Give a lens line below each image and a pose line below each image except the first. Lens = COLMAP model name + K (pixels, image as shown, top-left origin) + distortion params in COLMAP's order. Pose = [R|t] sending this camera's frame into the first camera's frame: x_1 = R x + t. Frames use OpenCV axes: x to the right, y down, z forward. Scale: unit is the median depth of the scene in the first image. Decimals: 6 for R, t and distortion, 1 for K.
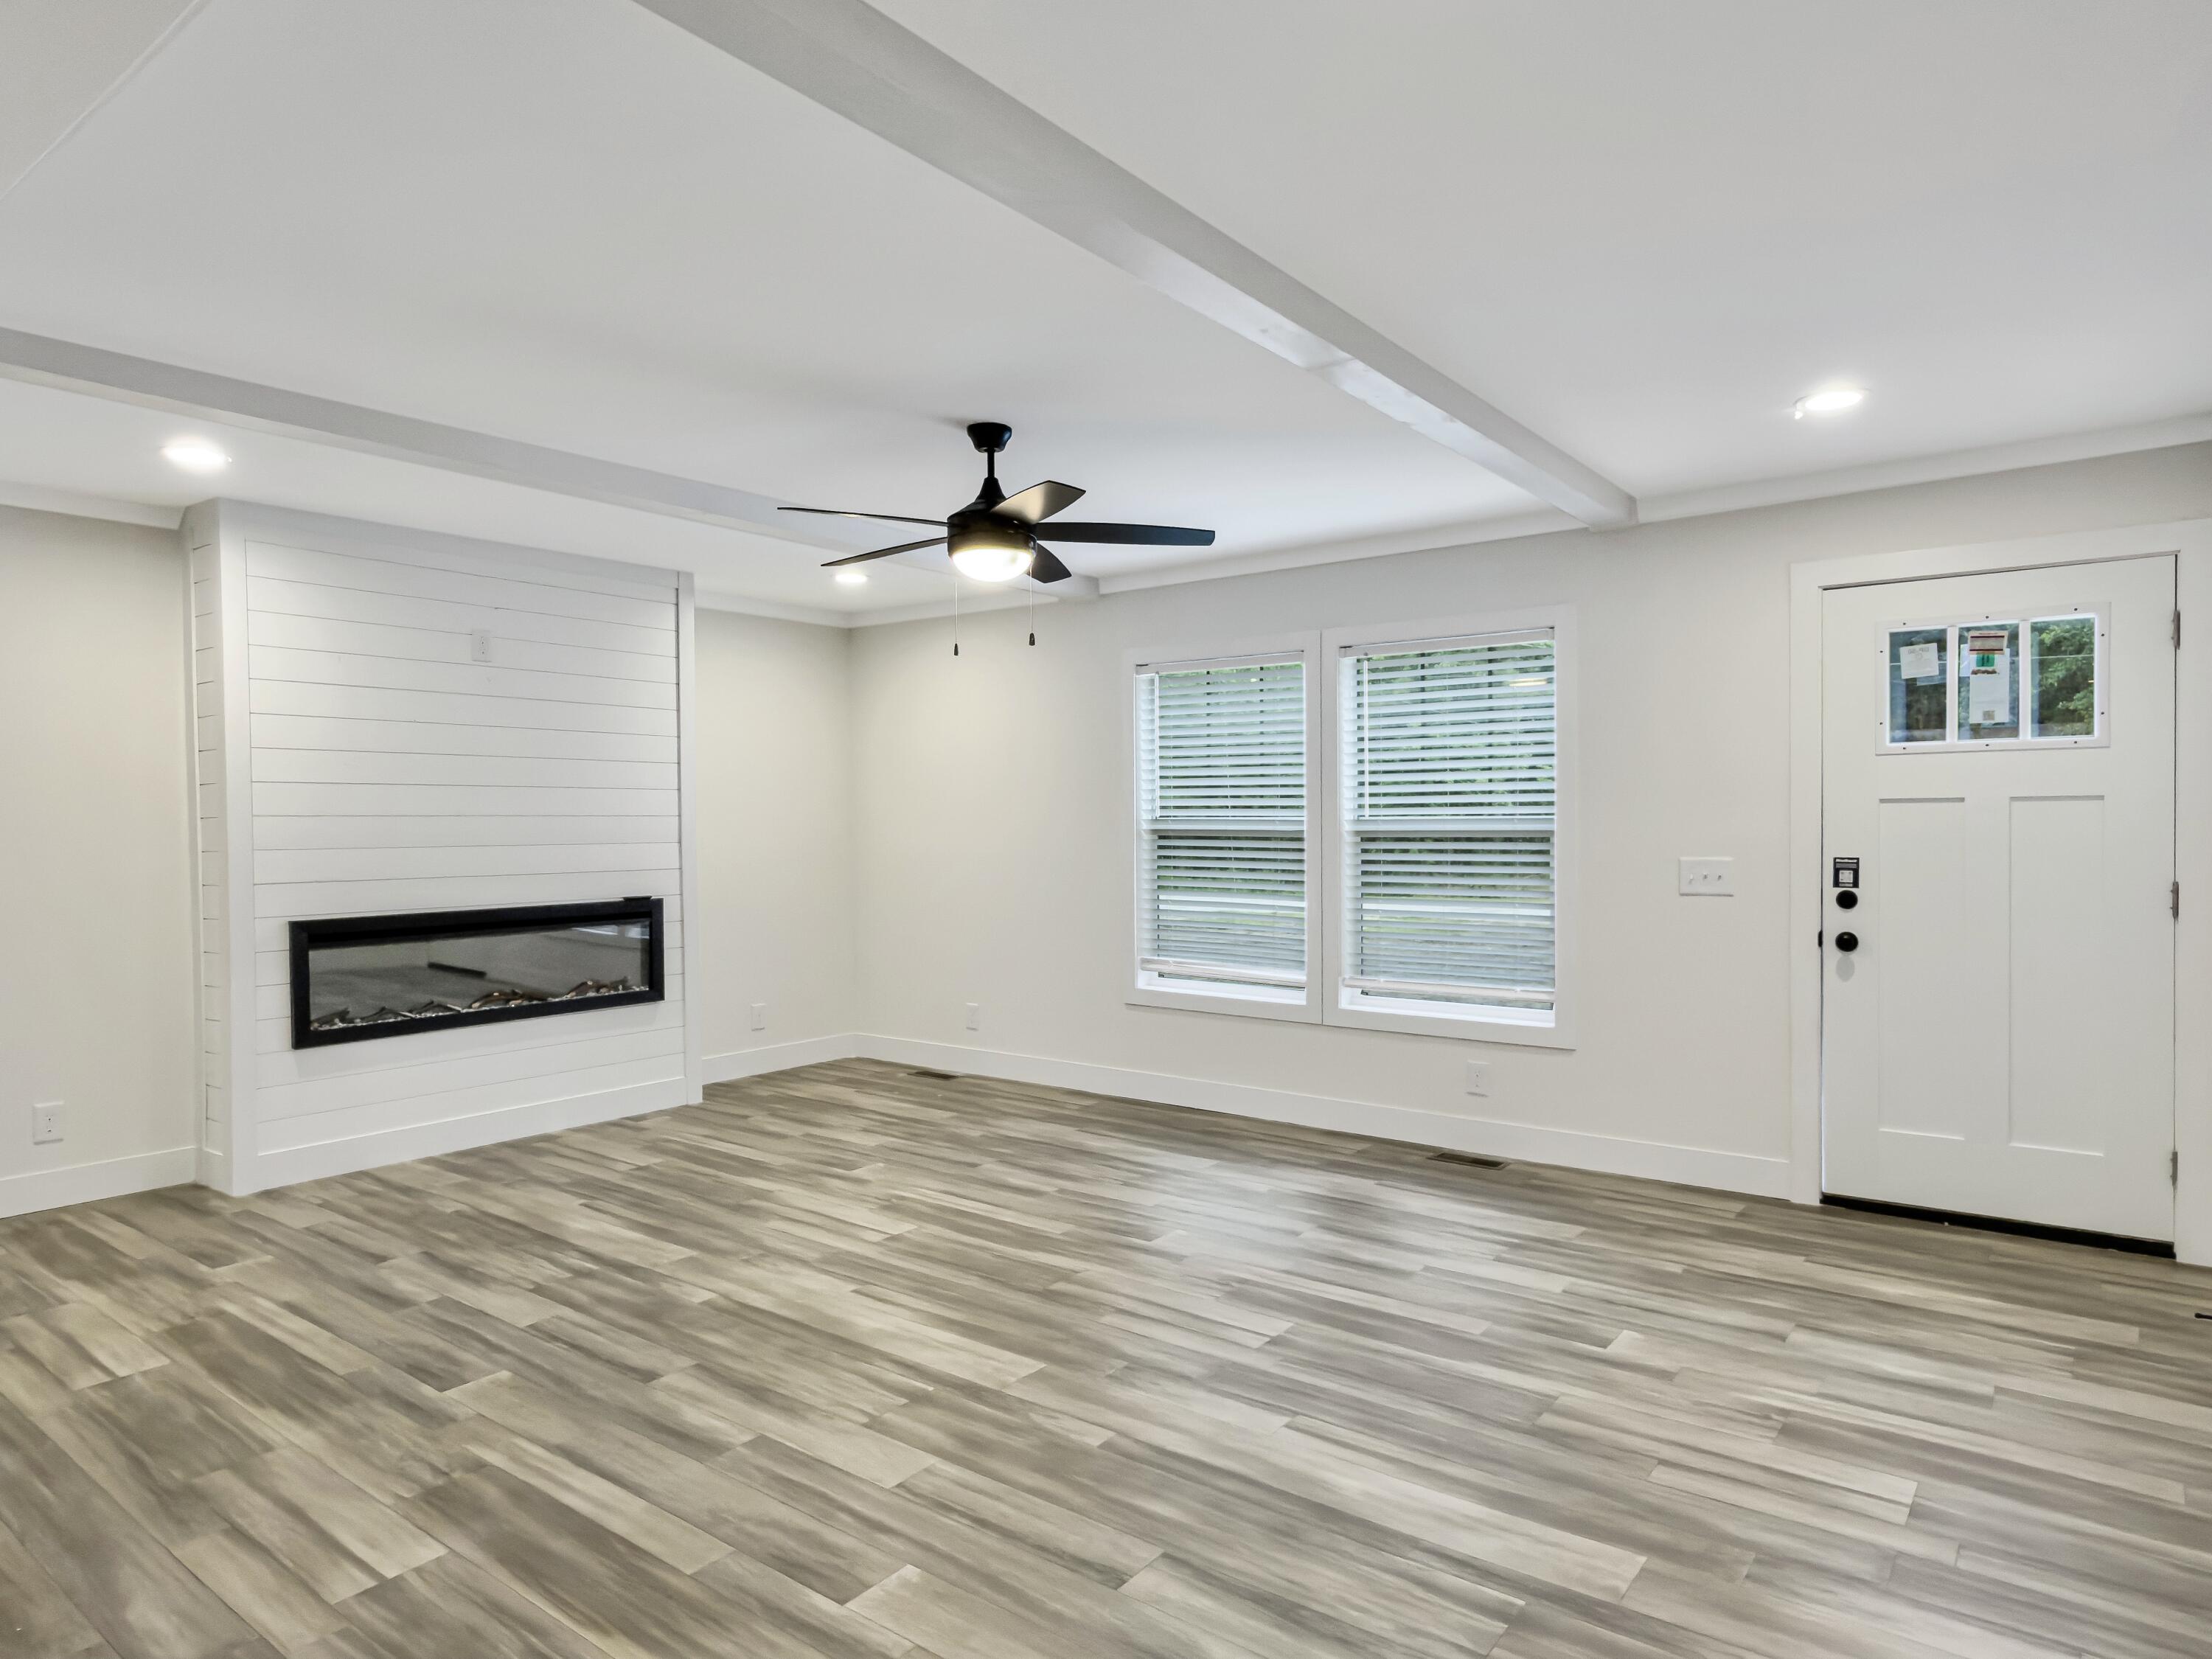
lens RADIAL K [[1337.4, 0, 1106.0], [0, 1337.4, 829.5], [0, 0, 1]] dist [-0.001211, -0.000310]
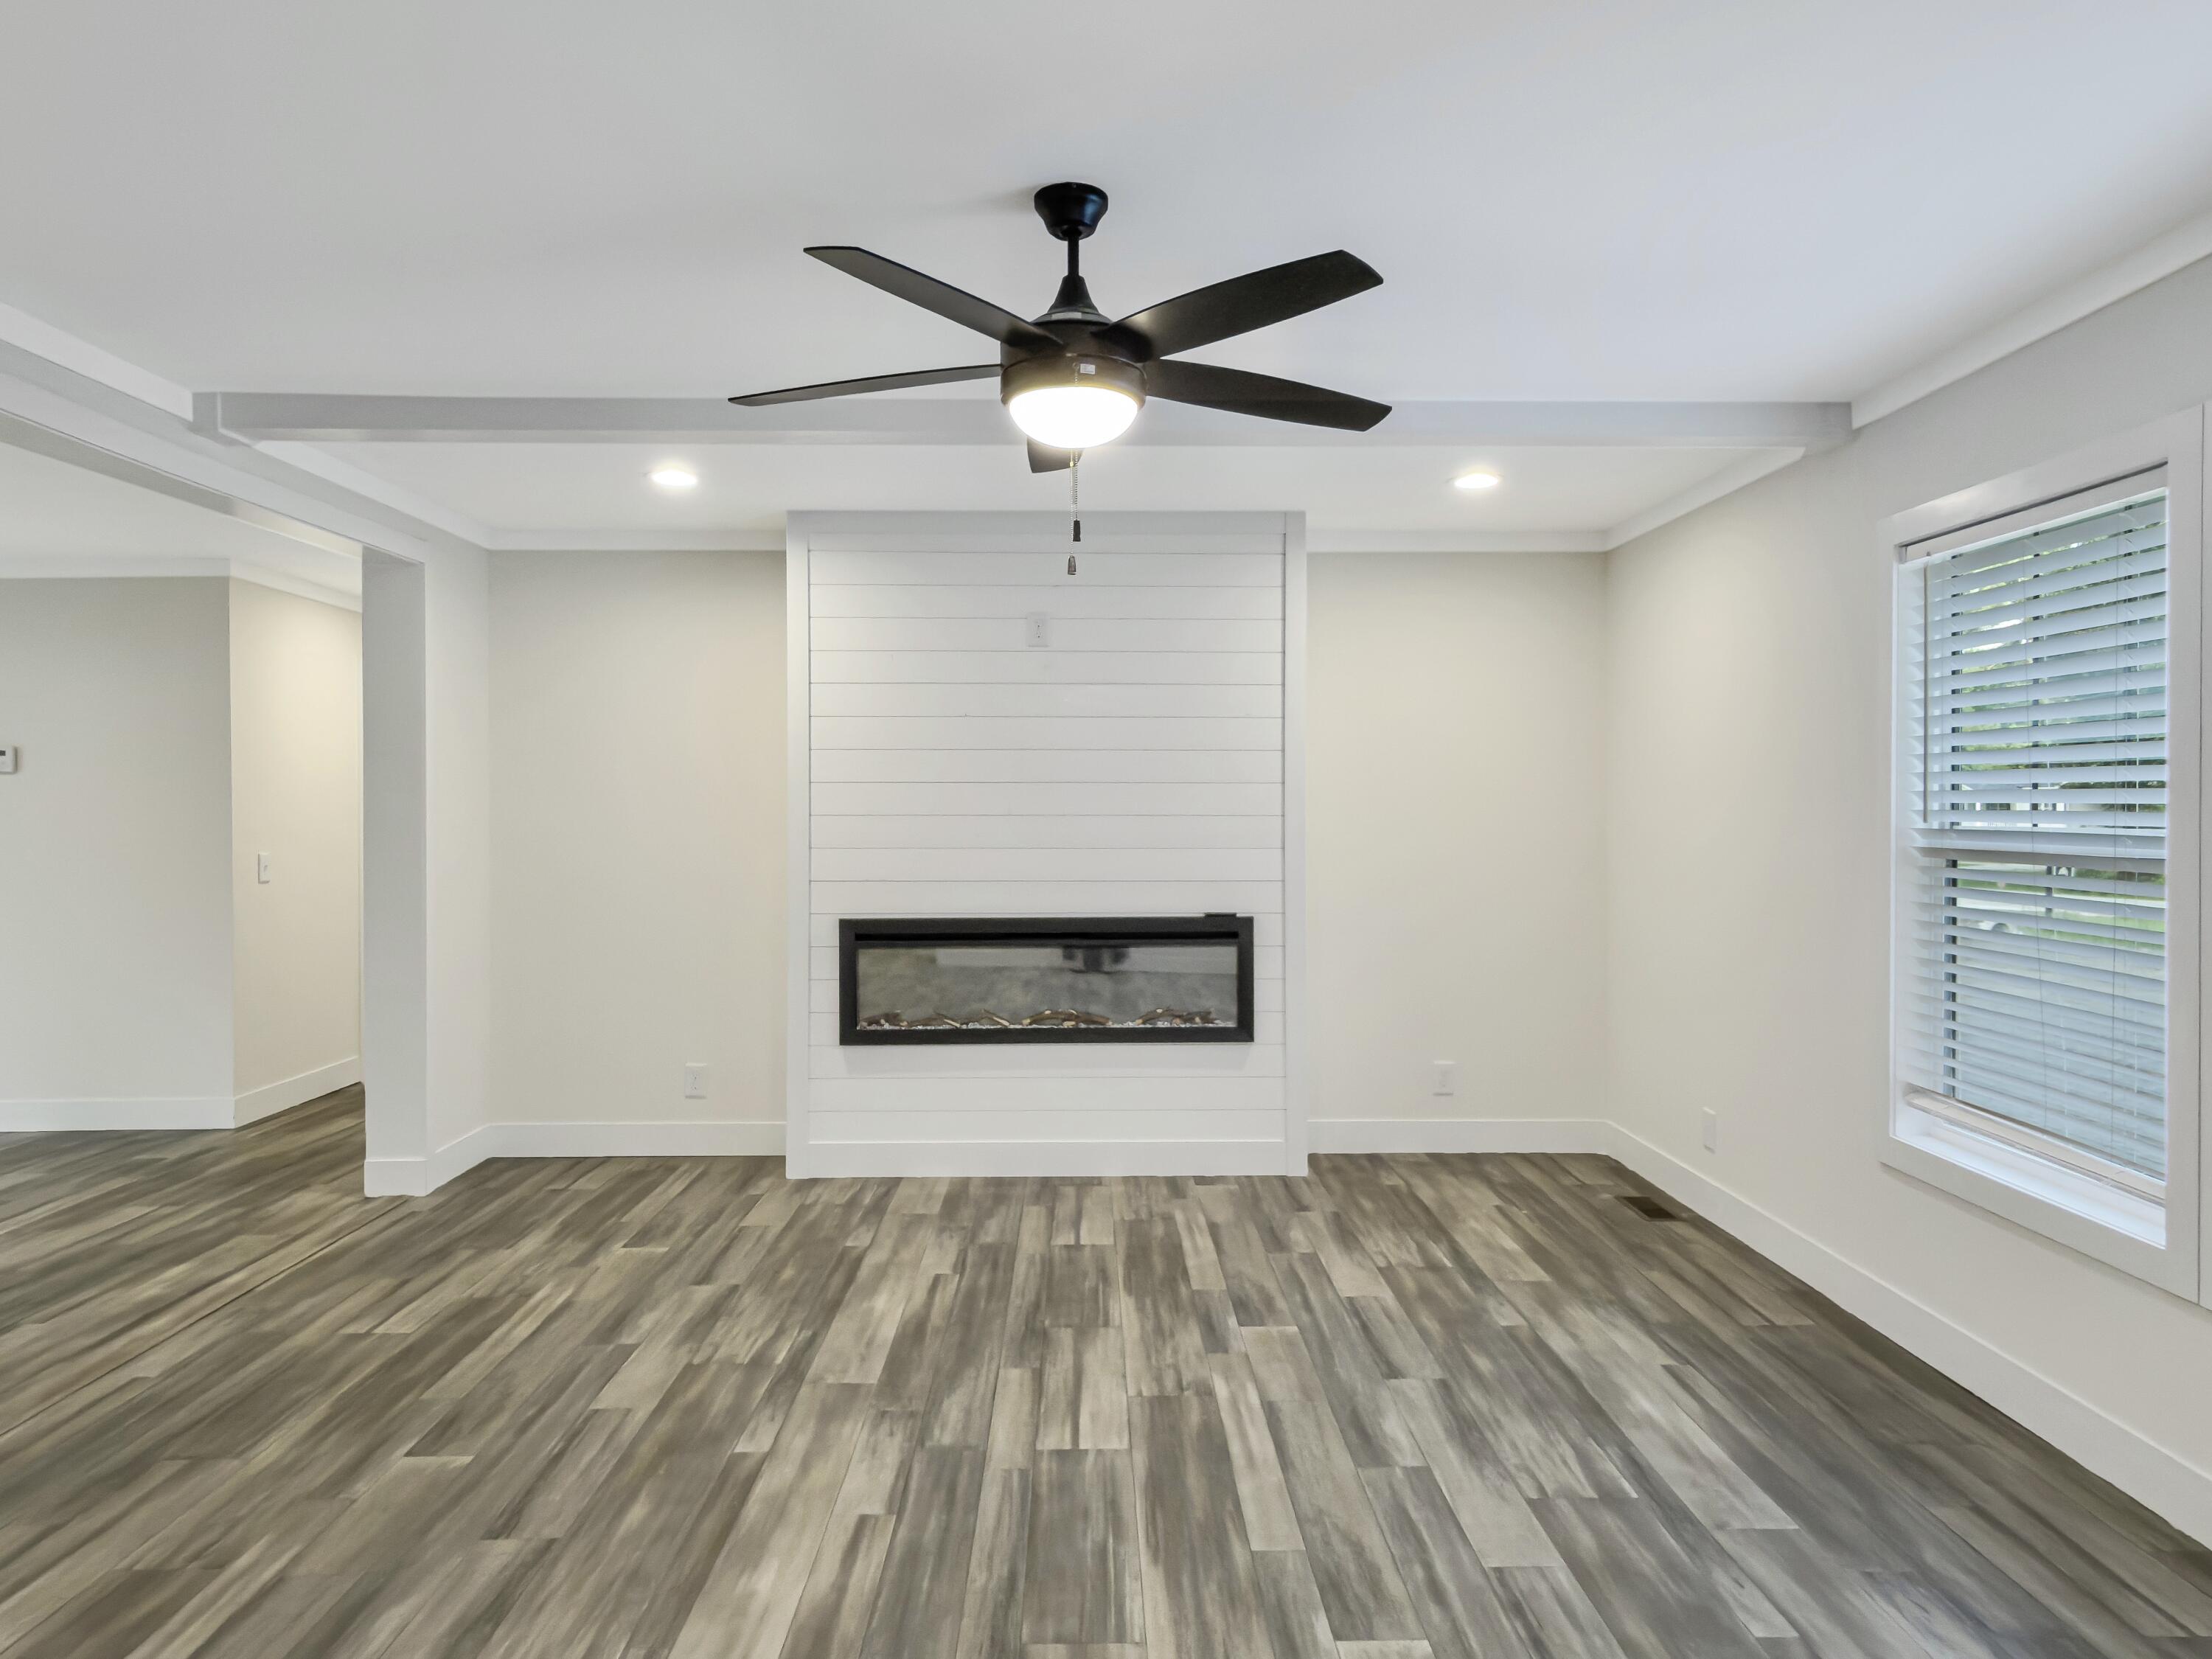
lens RADIAL K [[1388.3, 0, 1106.0], [0, 1388.3, 829.5], [0, 0, 1]] dist [-0.001537, -0.004303]
pose [[0.621069, 0.015136, -0.783610, 0.341889], [-0.008405, 0.999885, 0.012652, -0.014576], [0.783711, -0.001272, 0.621124, 0.504349]]
